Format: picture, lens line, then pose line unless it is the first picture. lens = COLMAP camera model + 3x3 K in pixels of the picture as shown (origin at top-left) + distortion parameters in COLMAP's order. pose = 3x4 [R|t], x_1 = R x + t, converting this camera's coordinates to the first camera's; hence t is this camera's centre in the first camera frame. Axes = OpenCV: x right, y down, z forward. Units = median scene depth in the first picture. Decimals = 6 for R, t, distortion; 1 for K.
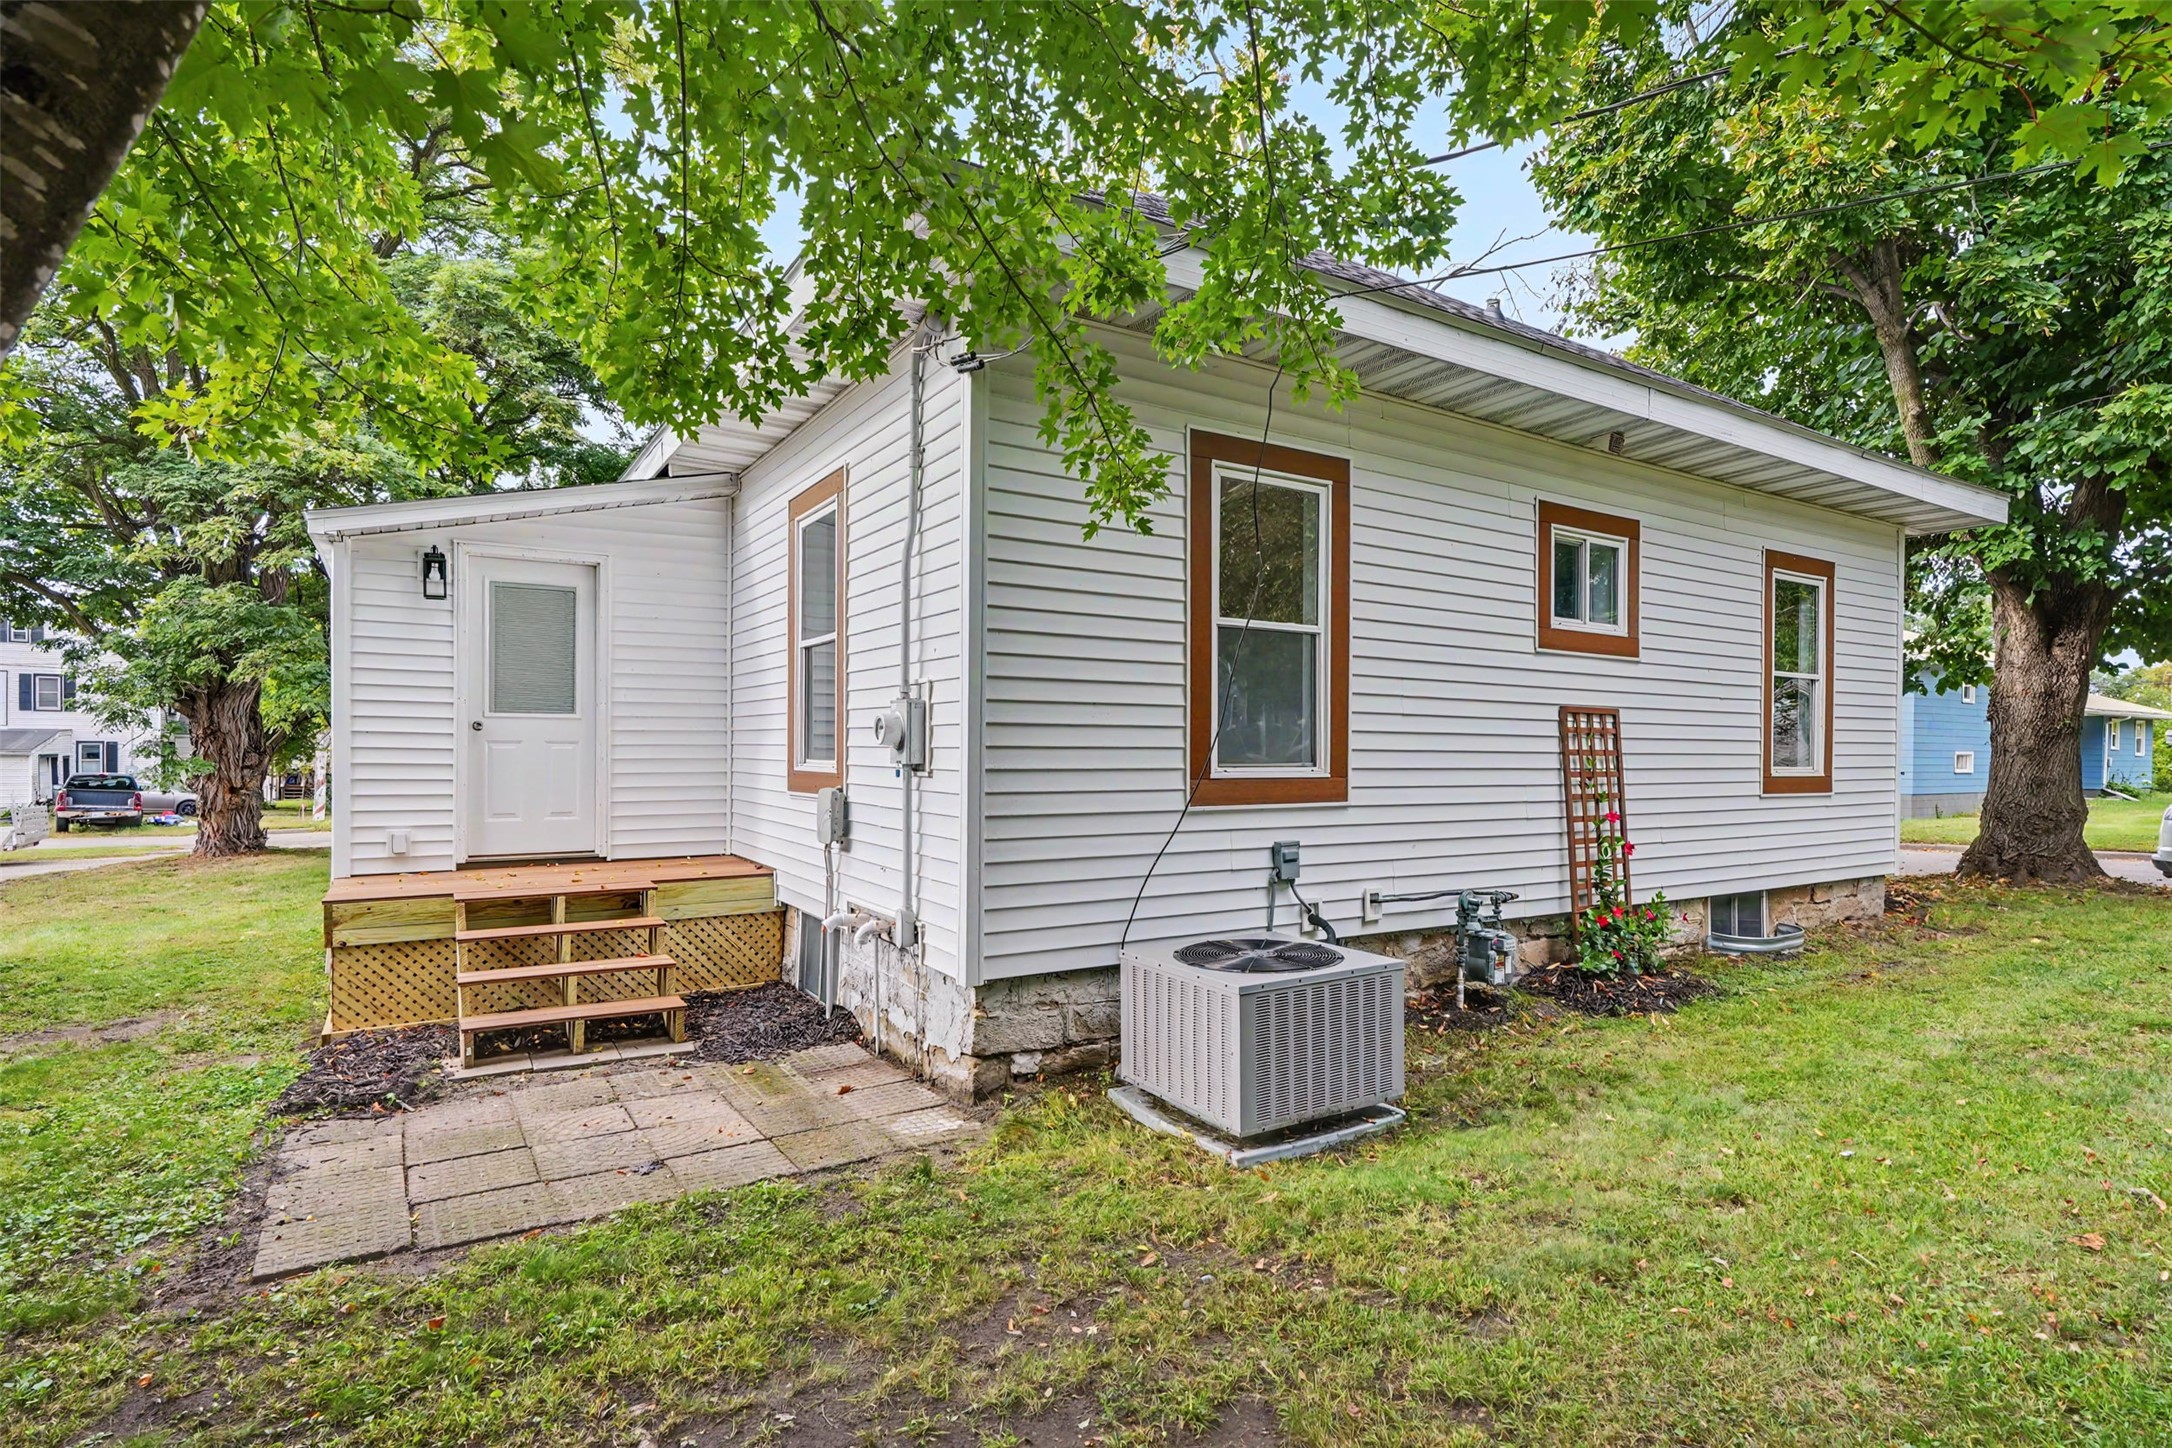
lens RADIAL K [[1070.2, 0, 1082.4], [0, 1070.2, 745.8], [0, 0, 1]] dist [-0.002530, -0.000624]
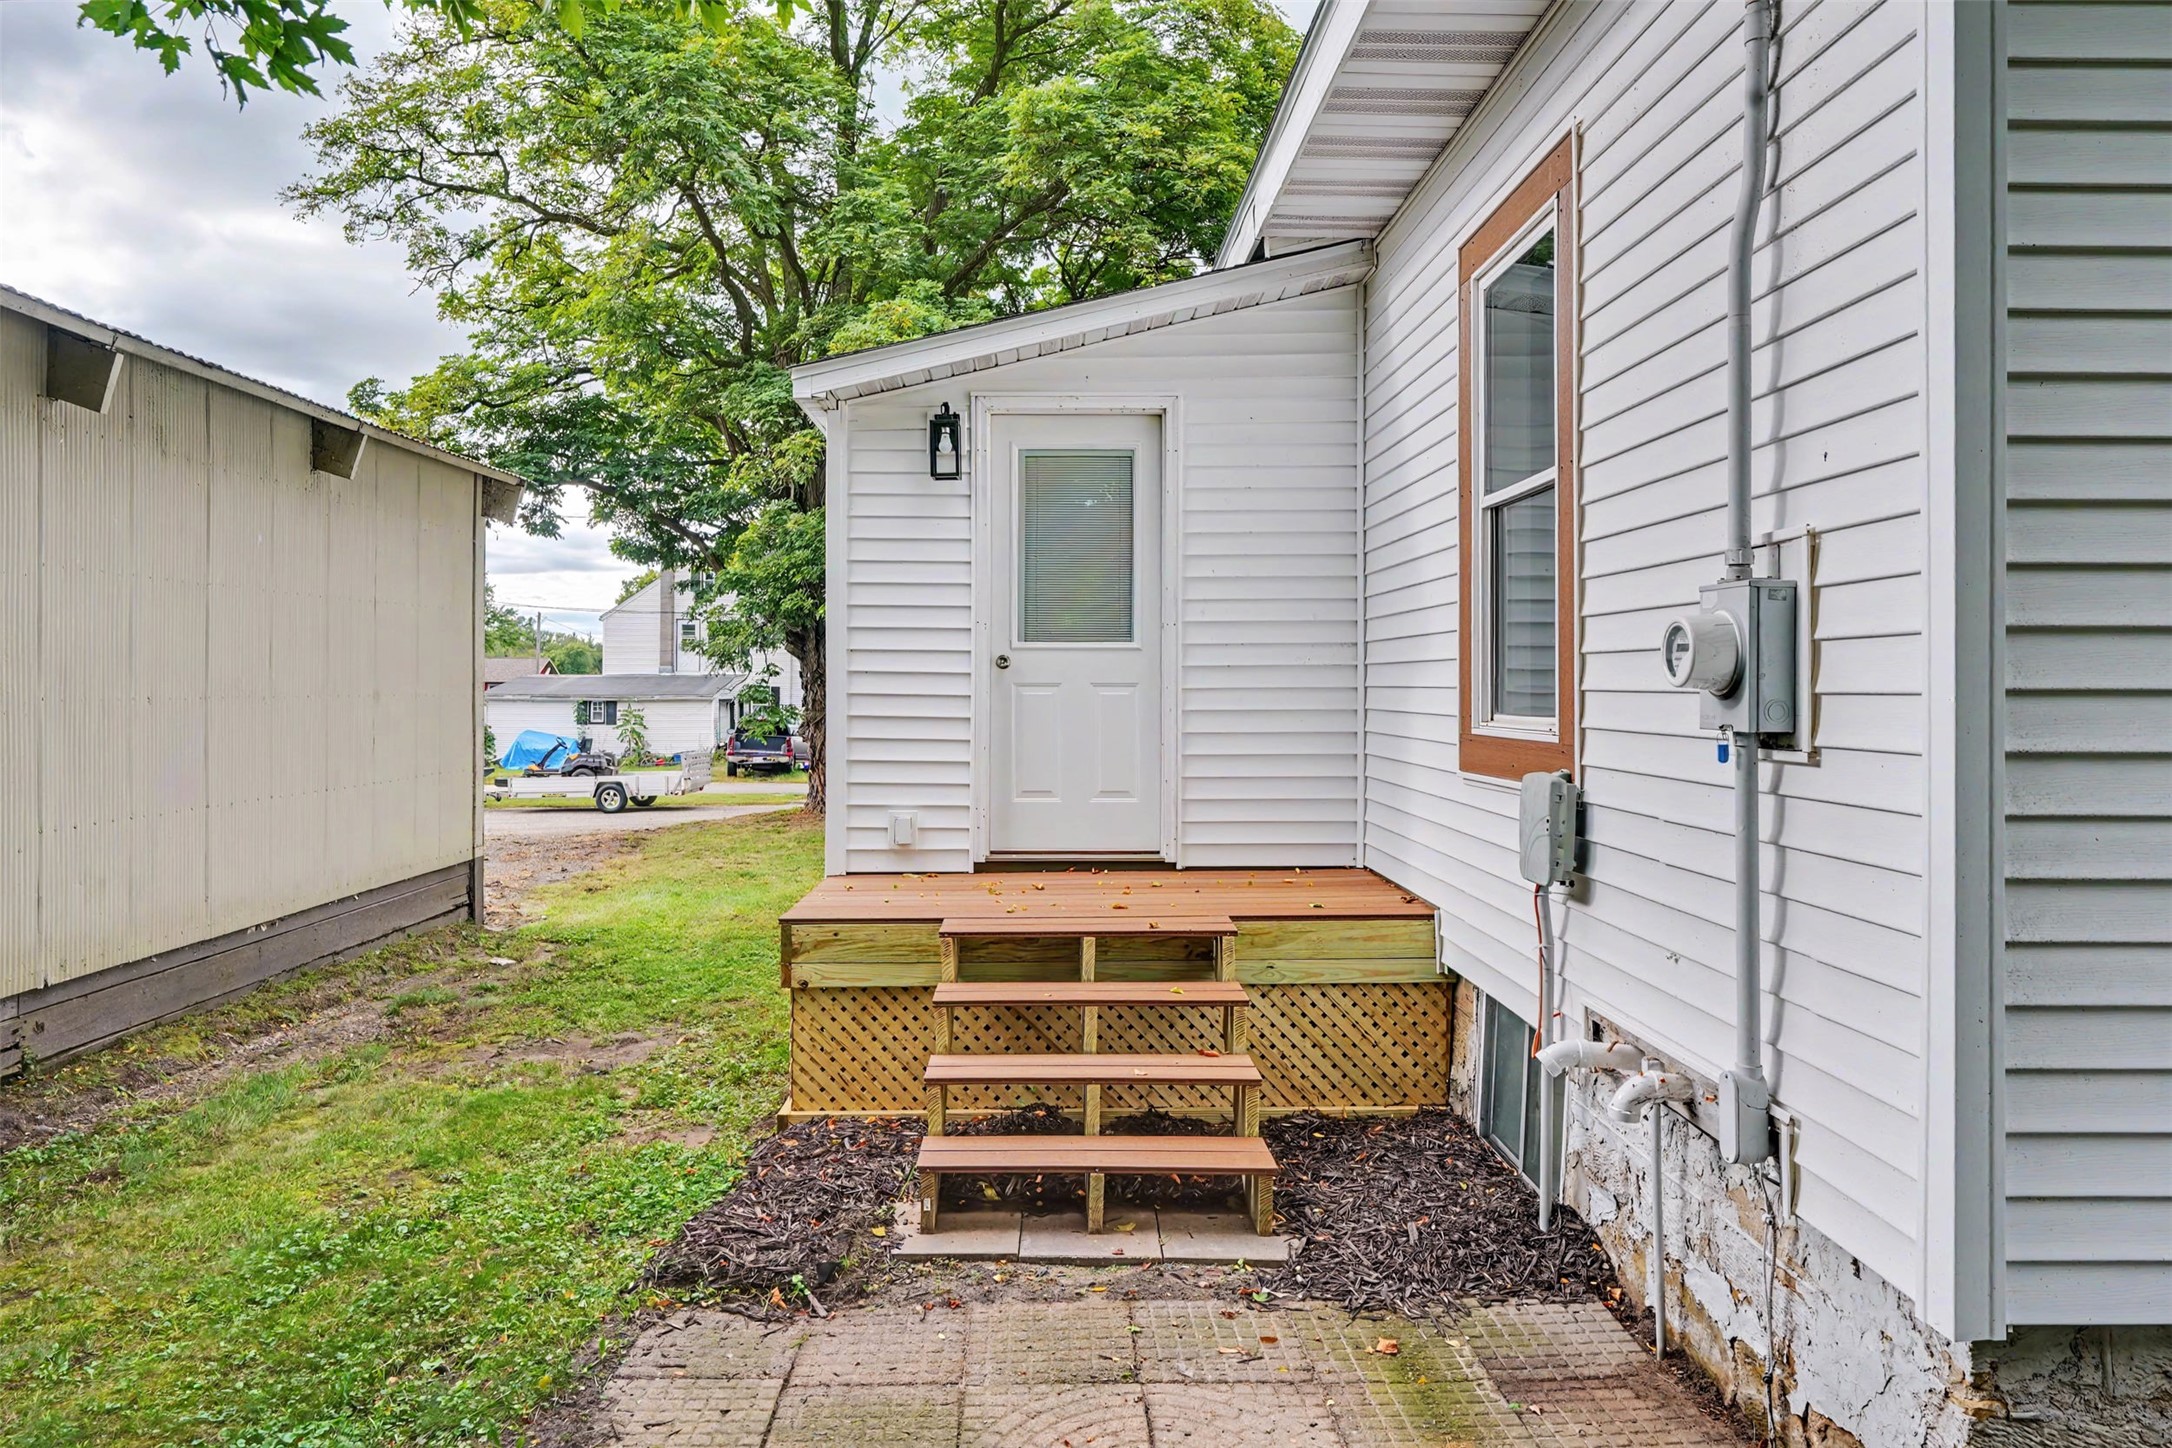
lens RADIAL K [[1313.7, 0, 1076.2], [0, 1313.7, 703.0], [0, 0, 1]] dist [-0.006548, -0.000958]
pose [[0.854958, 0.000772, -0.518697, -0.105253], [0.005880, 0.999920, 0.011180, -0.001740], [0.518664, -0.012608, 0.854885, 0.359393]]
